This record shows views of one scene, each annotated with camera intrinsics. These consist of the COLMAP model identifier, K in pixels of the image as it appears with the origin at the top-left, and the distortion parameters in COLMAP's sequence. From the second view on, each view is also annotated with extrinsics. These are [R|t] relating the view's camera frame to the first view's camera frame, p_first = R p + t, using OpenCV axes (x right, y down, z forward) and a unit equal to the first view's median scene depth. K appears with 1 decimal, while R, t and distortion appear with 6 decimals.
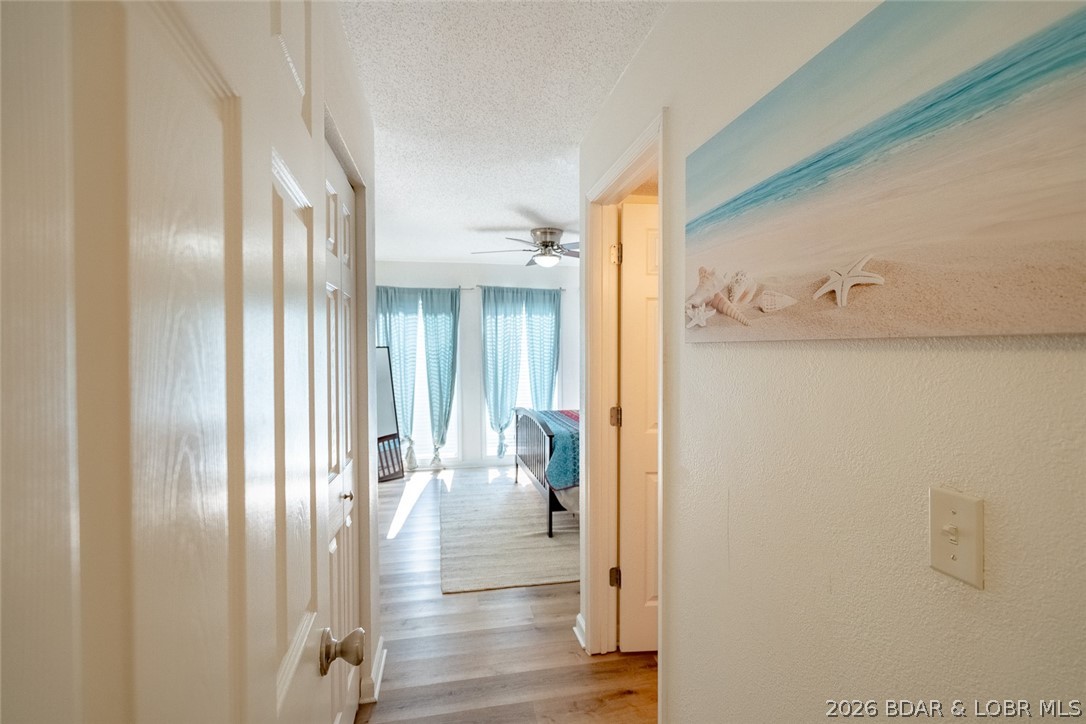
lens RADIAL K [[498.9, 0, 541.4], [0, 498.9, 359.9], [0, 0, 1]] dist [-0.002474, 0.000022]
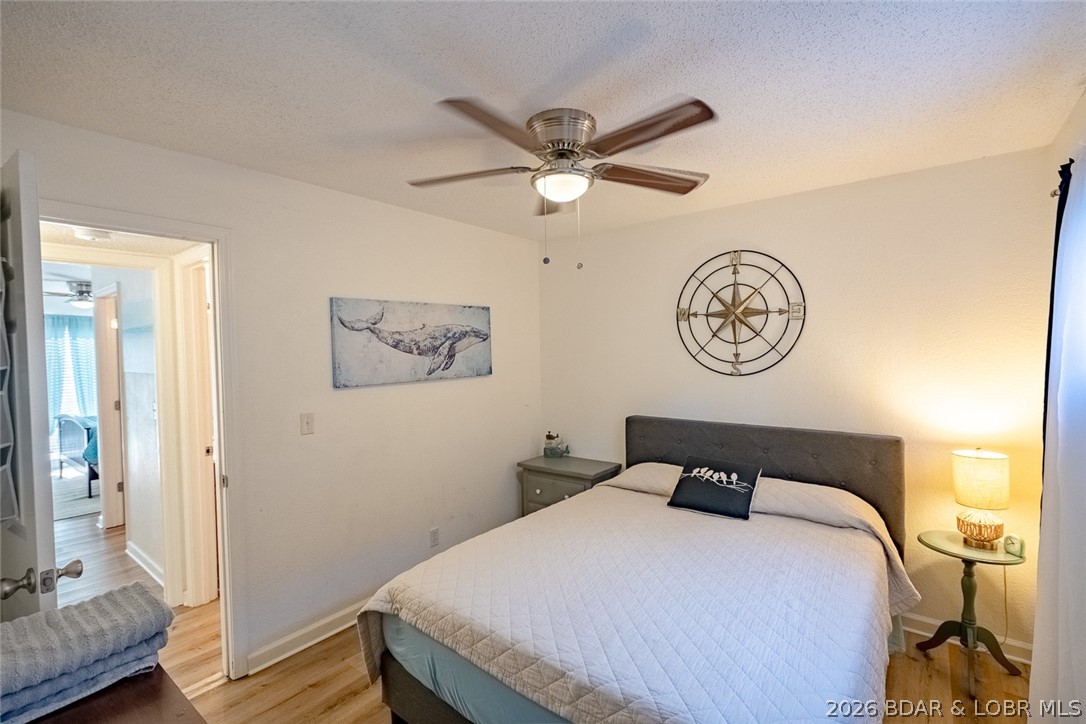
lens RADIAL K [[493.3, 0, 544.6], [0, 493.3, 354.3], [0, 0, 1]] dist [-0.004808, -0.000489]
pose [[0.757455, -0.025019, 0.652408, 0.091912], [0.034954, 0.999386, -0.002257, -0.014500], [-0.651951, 0.024514, 0.757864, -0.897152]]
